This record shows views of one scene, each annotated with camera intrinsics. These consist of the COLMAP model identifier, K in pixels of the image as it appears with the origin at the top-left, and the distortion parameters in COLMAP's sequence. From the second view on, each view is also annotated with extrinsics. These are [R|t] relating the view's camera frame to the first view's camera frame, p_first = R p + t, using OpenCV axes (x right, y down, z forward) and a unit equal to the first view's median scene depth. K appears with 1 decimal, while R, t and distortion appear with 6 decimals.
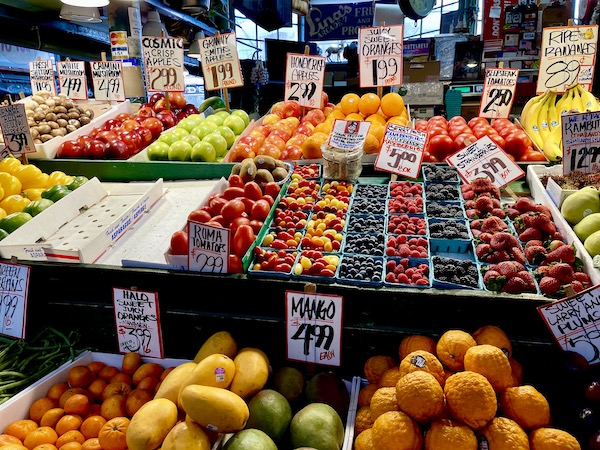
lens RADIAL K [[453.5, 0, 298.8], [0, 453.5, 229.2], [0, 0, 1]] dist [0.081657, -0.114794]
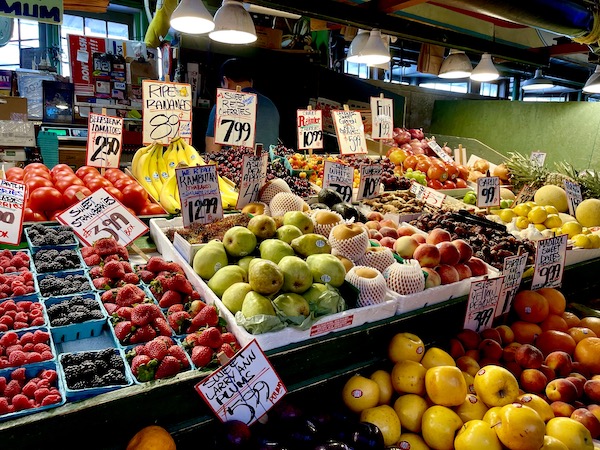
lens RADIAL K [[453.5, 0, 298.8], [0, 453.5, 229.2], [0, 0, 1]] dist [0.081657, -0.114794]
pose [[0.684599, -0.073586, 0.725196, 0.026853], [0.139220, 0.989776, -0.030993, -0.052239], [-0.715501, 0.122180, 0.687845, 0.151170]]
